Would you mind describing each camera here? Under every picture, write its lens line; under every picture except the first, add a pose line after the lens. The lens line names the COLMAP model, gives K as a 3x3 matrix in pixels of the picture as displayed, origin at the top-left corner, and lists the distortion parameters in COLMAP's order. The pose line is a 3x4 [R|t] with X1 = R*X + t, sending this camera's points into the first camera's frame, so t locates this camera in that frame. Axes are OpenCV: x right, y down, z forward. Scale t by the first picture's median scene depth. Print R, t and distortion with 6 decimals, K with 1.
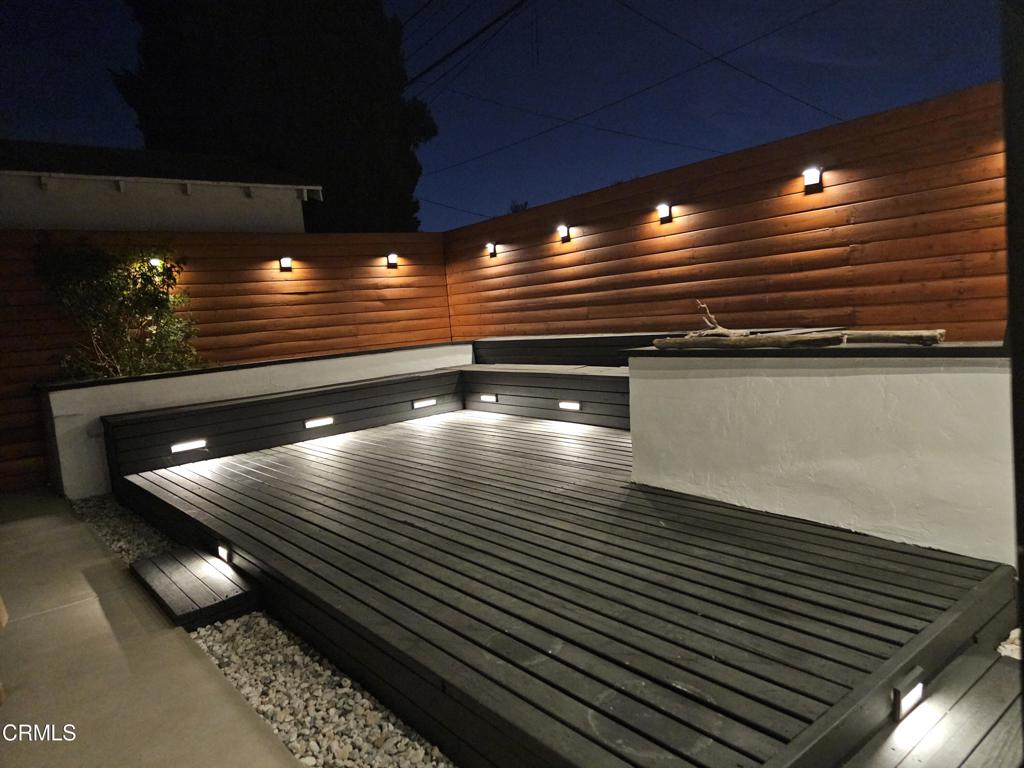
lens RADIAL K [[679.4, 0, 513.9], [0, 679.4, 382.8], [0, 0, 1]] dist [0.095807, -0.023516]
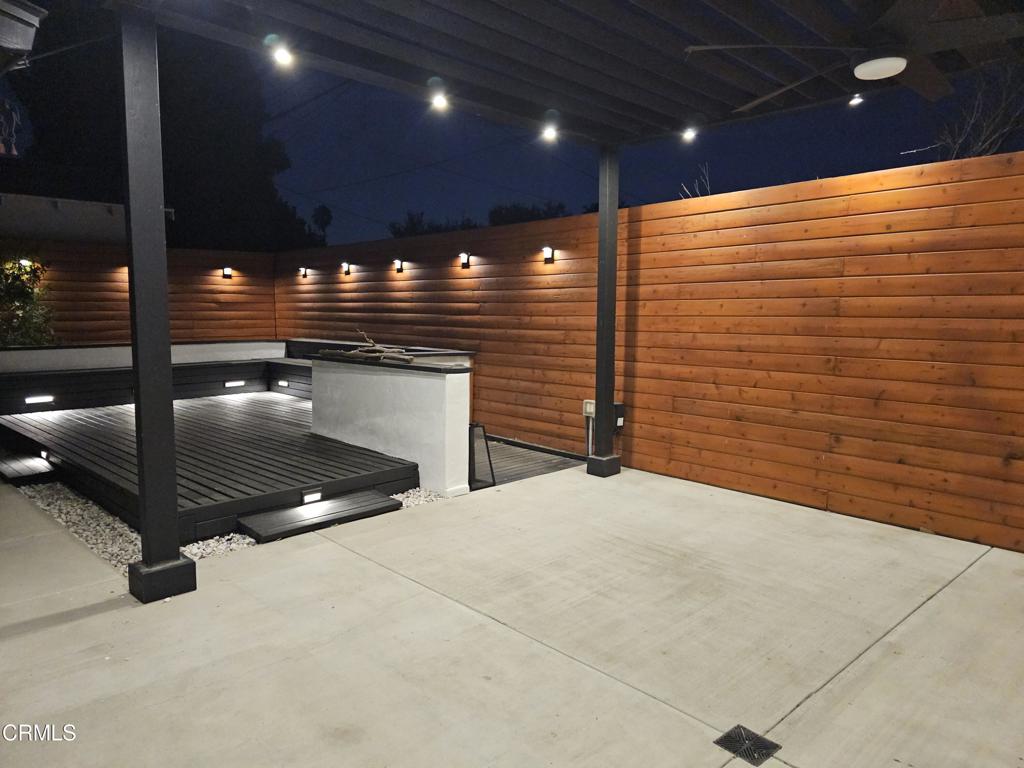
lens RADIAL K [[679.4, 0, 490.1], [0, 679.4, 392.8], [0, 0, 1]] dist [0.095807, -0.023516]
pose [[0.993378, 0.069876, 0.091200, 0.274950], [-0.071145, 0.997408, 0.010741, -0.002567], [-0.090214, -0.017158, 0.995775, -0.448969]]
